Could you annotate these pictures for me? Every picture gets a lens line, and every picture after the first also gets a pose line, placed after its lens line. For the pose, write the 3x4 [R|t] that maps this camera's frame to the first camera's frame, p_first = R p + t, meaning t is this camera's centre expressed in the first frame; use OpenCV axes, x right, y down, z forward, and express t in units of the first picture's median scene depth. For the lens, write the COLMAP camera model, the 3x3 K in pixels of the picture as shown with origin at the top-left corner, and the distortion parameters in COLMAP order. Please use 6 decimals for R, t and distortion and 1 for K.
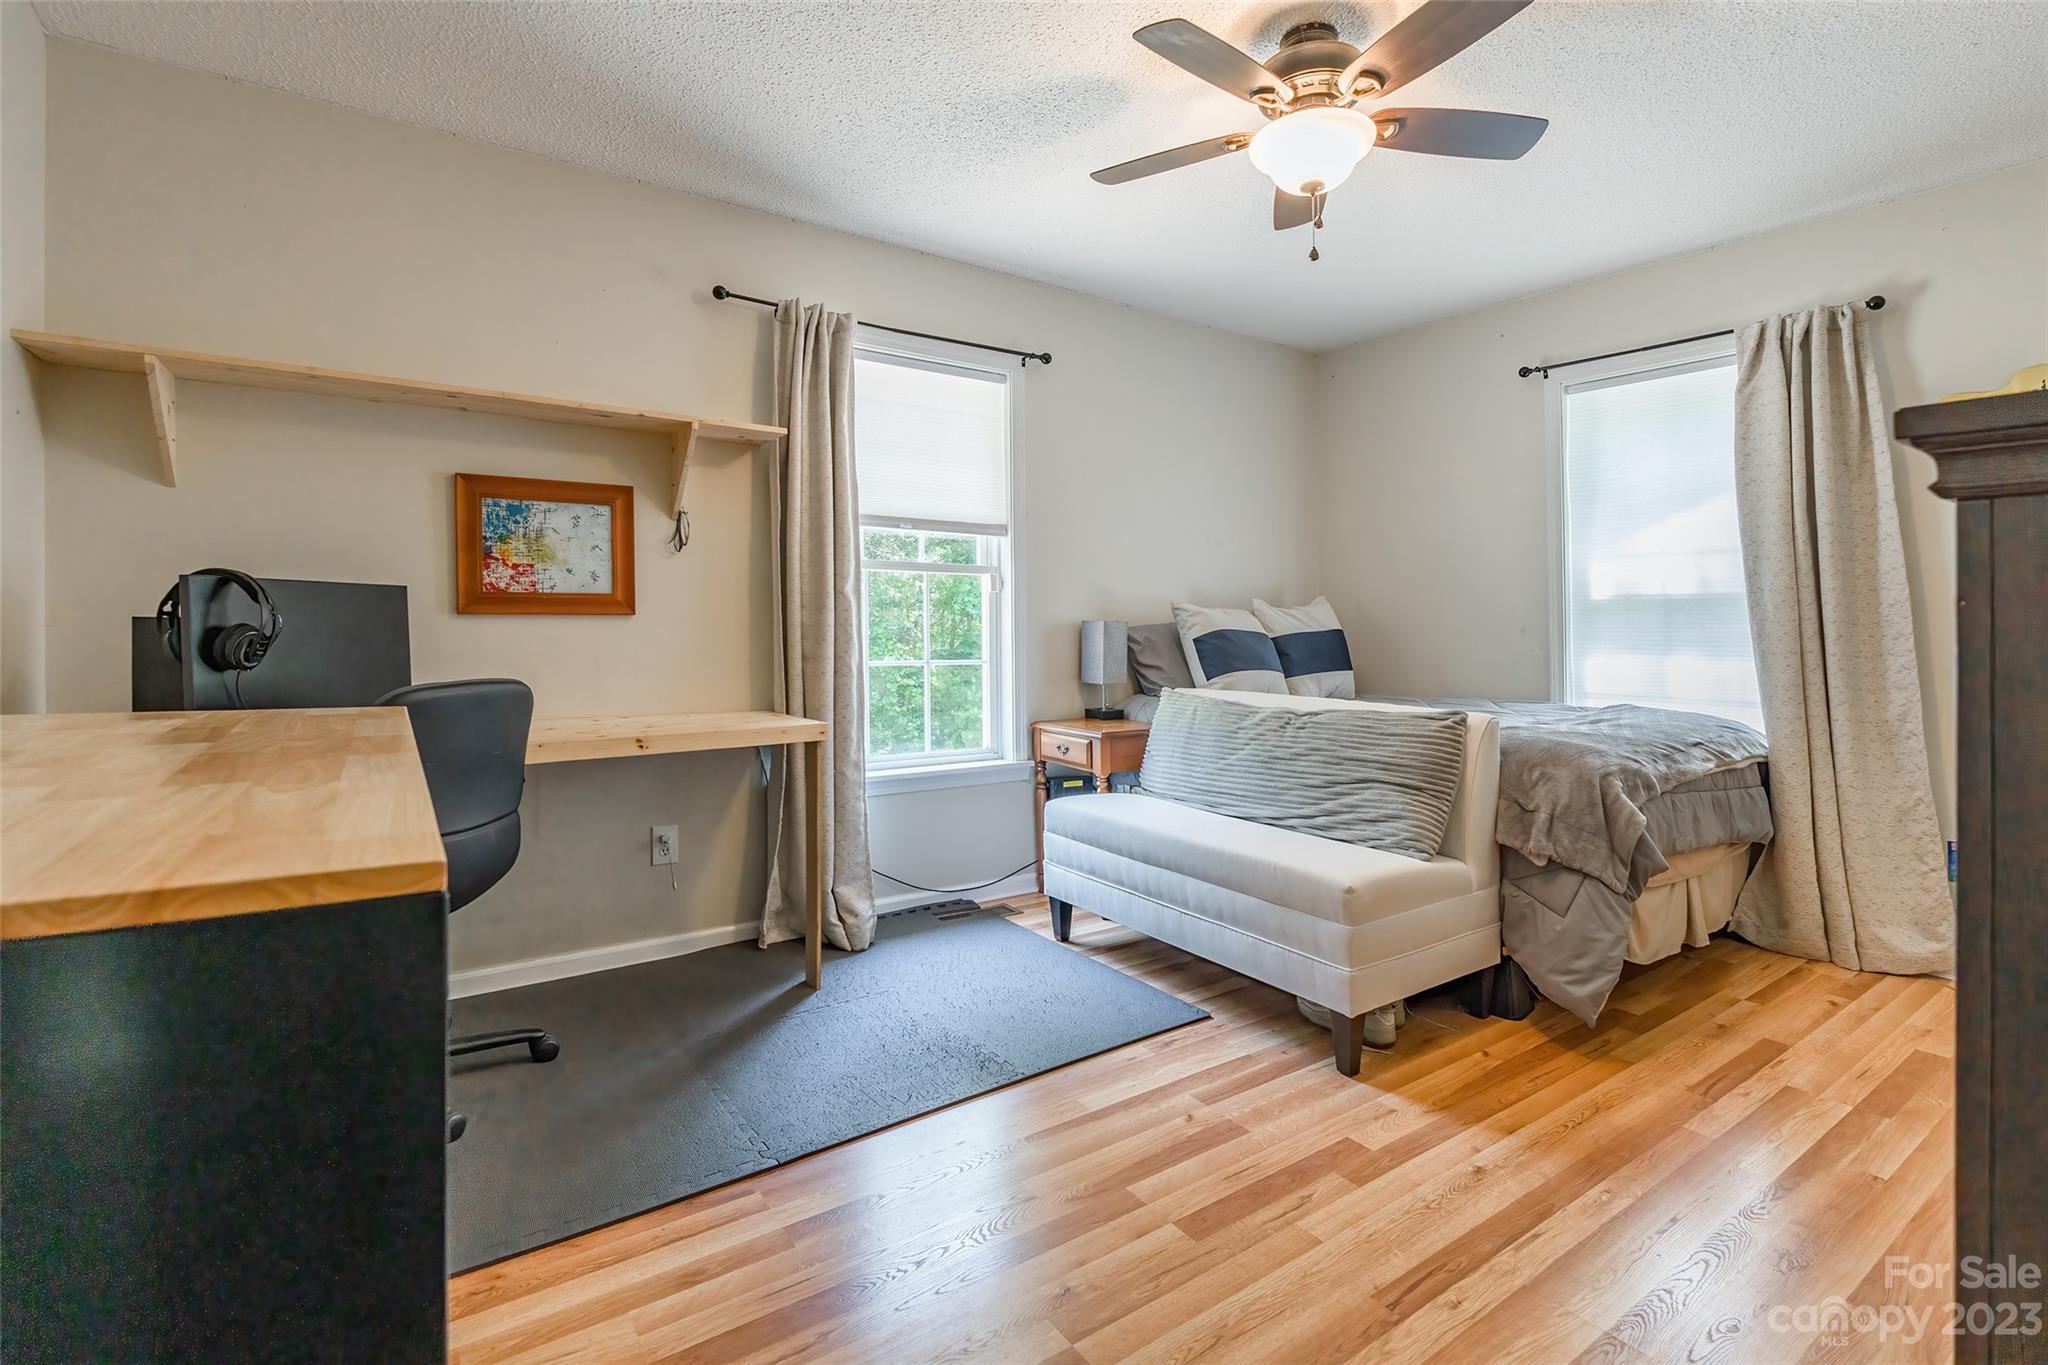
lens RADIAL K [[945.3, 0, 1013.3], [0, 945.3, 620.9], [0, 0, 1]] dist [-0.012612, 0.000797]
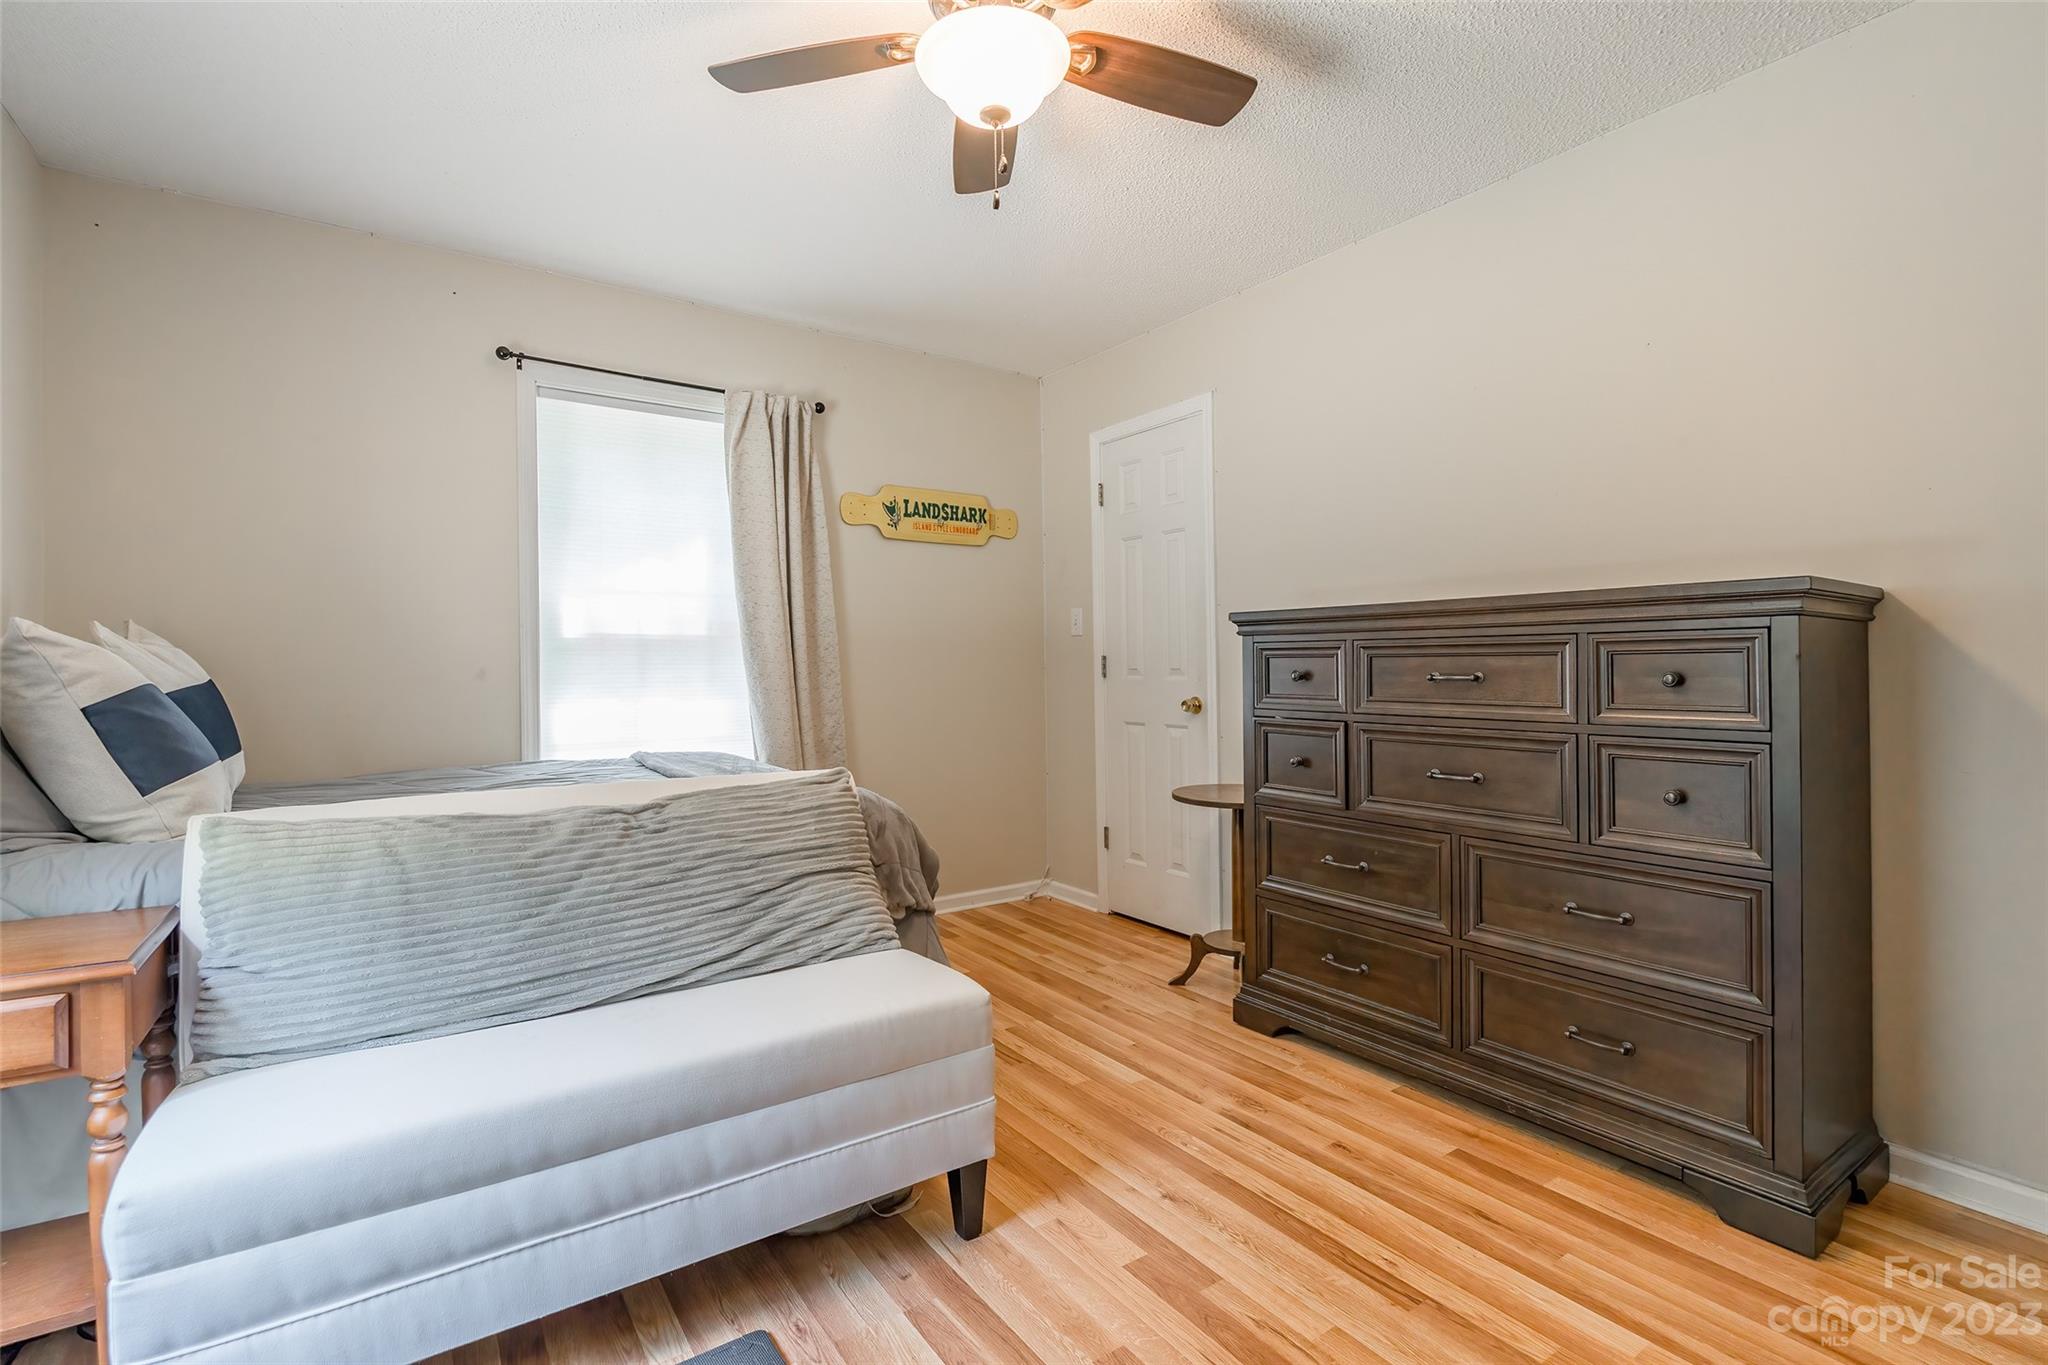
lens RADIAL K [[945.3, 0, 1035.7], [0, 945.3, 640.9], [0, 0, 1]] dist [-0.012612, 0.000797]
pose [[-0.014292, 0.017036, 0.999753, -0.368967], [0.002971, 0.999851, -0.016995, -0.005736], [-0.999893, 0.002727, -0.014341, 0.786290]]
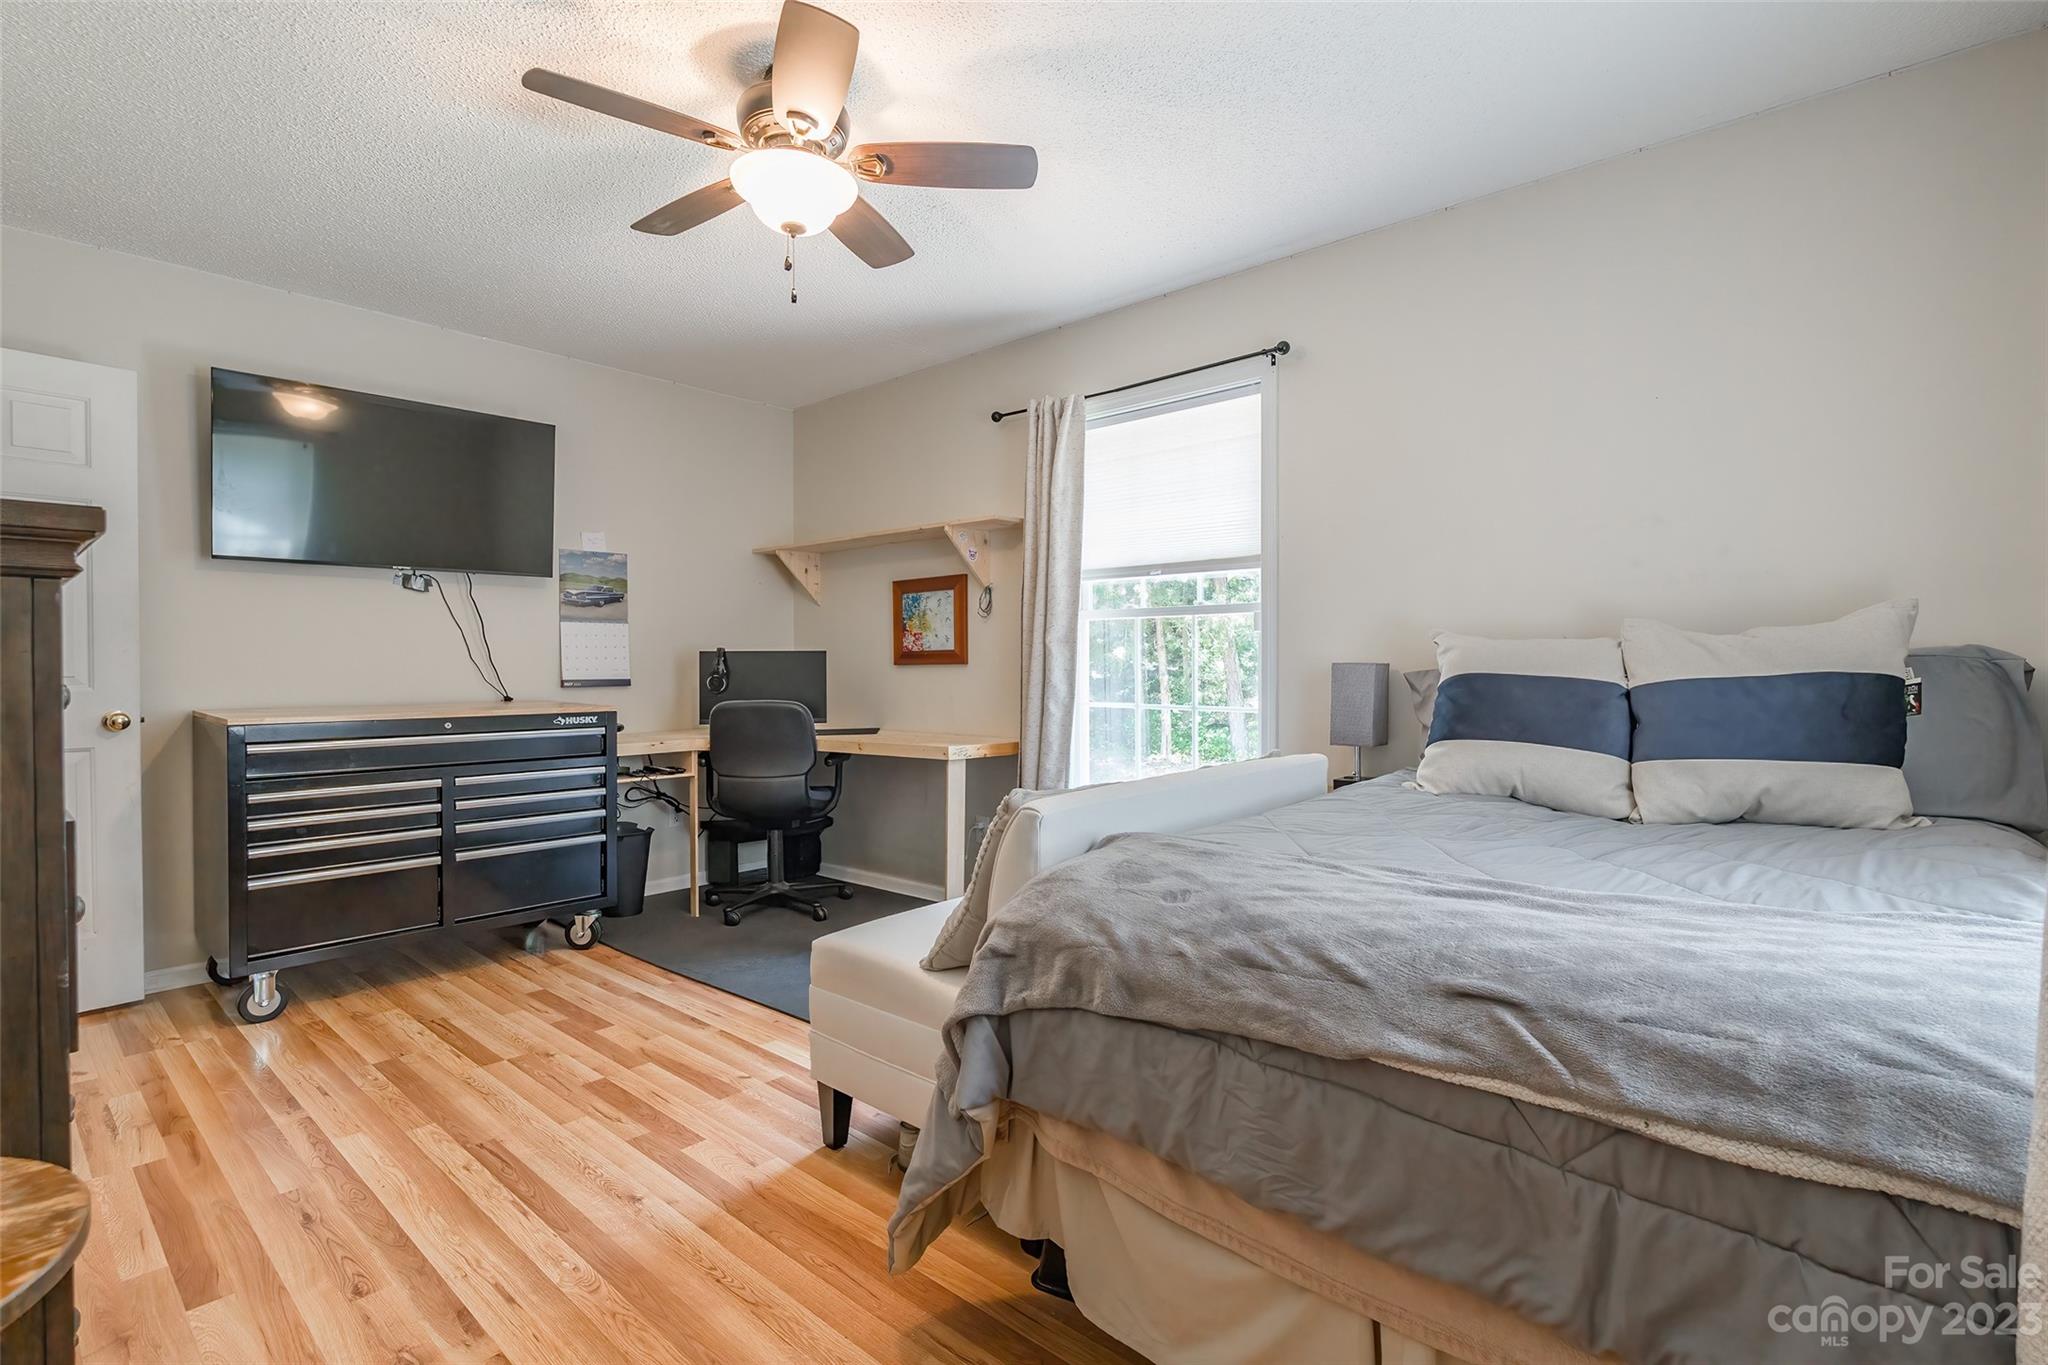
lens RADIAL K [[945.3, 0, 1032.4], [0, 945.3, 691.7], [0, 0, 1]] dist [-0.012612, 0.000797]
pose [[0.255235, 0.014790, -0.966766, 1.075390], [0.004221, 0.999856, 0.016410, 0.013014], [0.966870, -0.008269, 0.255136, 0.787497]]
